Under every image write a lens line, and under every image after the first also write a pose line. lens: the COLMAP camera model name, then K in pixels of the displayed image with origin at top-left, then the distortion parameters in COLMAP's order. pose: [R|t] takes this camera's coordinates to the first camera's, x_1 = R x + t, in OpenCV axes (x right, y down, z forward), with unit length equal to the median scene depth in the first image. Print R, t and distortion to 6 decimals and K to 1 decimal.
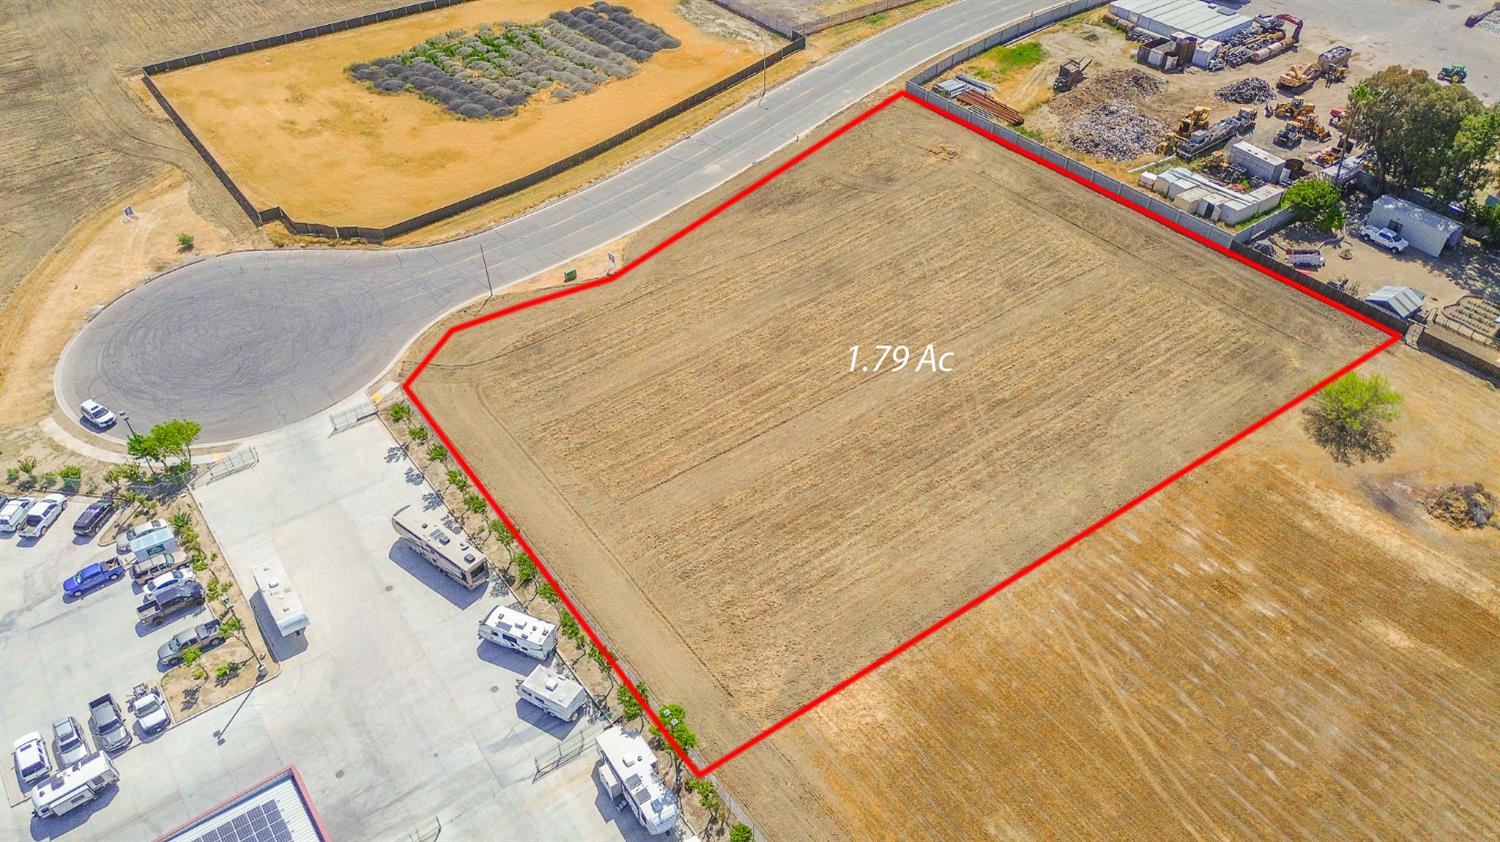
lens RADIAL K [[1062.6, 0, 752.4], [0, 1062.6, 420.2], [0, 0, 1]] dist [0.069918, -0.063737]
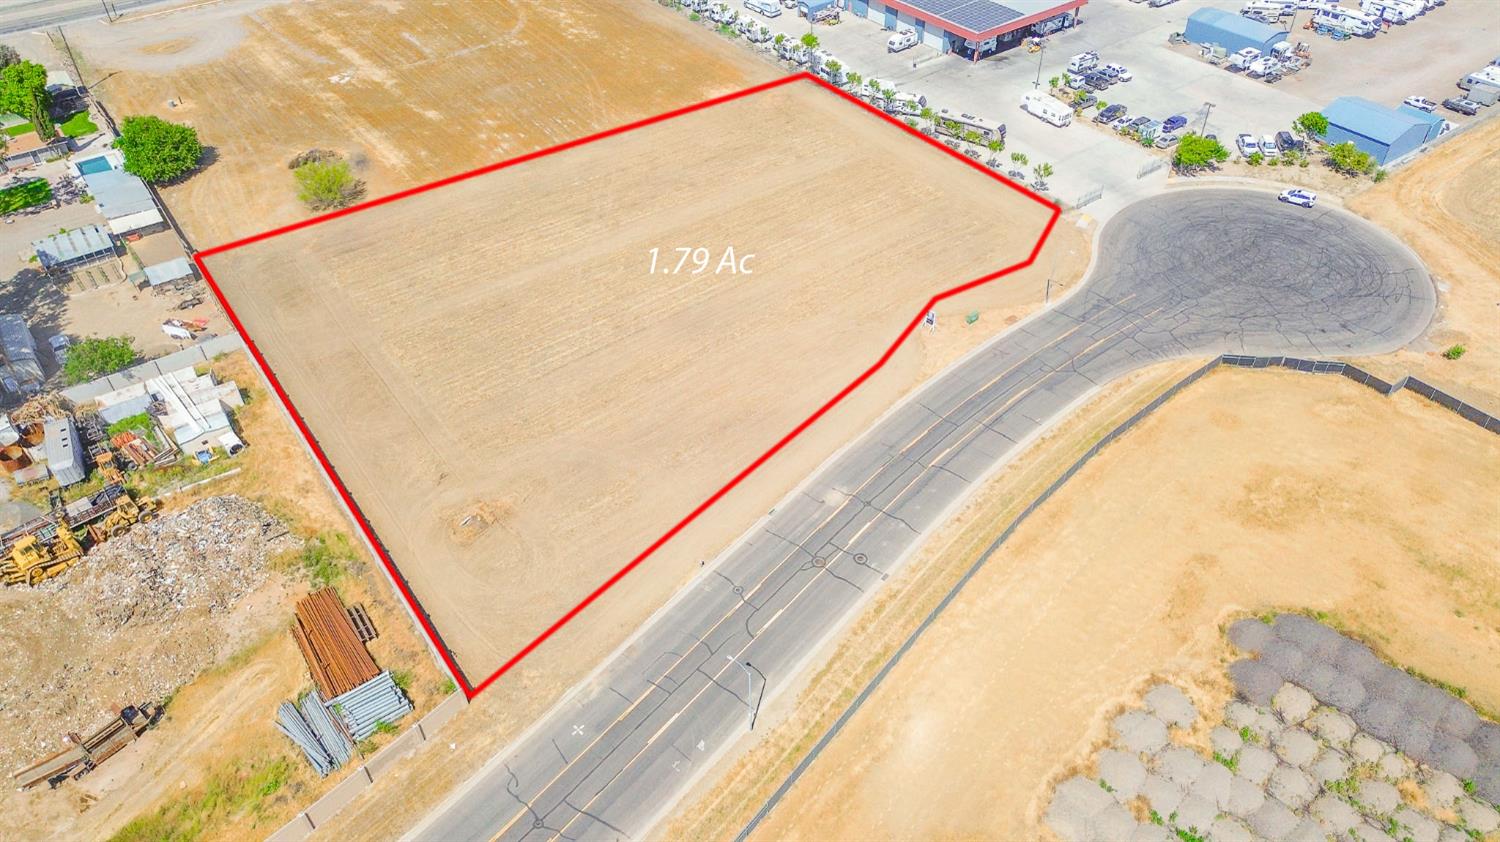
lens RADIAL K [[1062.6, 0, 752.4], [0, 1062.6, 420.2], [0, 0, 1]] dist [0.069918, -0.063737]
pose [[-0.999496, 0.008811, 0.030485, -0.005843], [0.031423, 0.140879, 0.989528, -0.945579], [0.004424, 0.989988, -0.141085, 1.100242]]
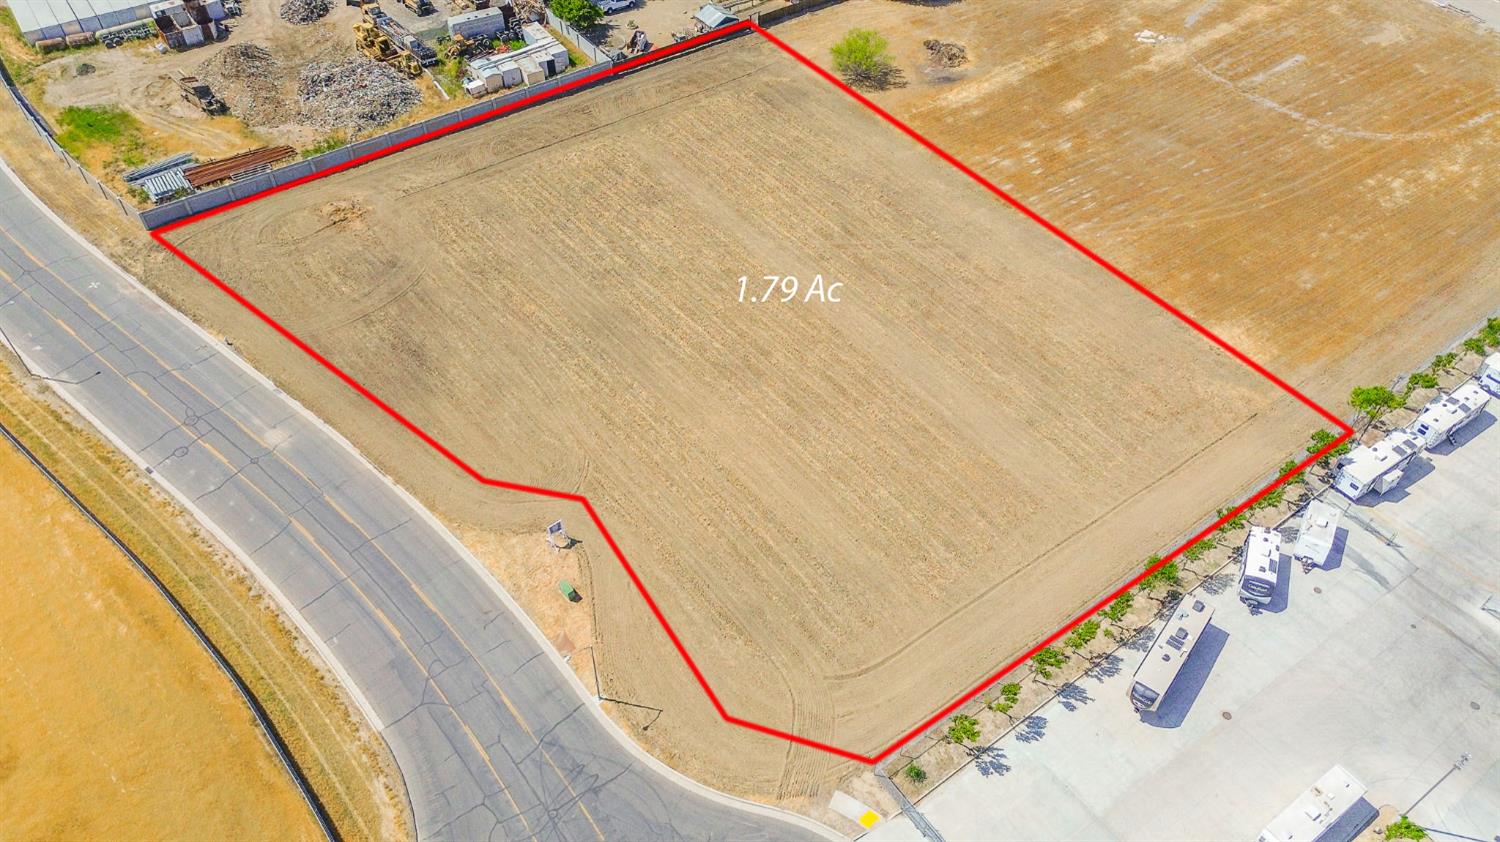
lens RADIAL K [[1062.6, 0, 752.4], [0, 1062.6, 420.2], [0, 0, 1]] dist [0.069918, -0.063737]
pose [[0.012220, -0.717994, 0.695942, -0.490982], [0.652941, 0.532853, 0.538272, -0.420047], [-0.757310, 0.447832, 0.475319, 0.507835]]
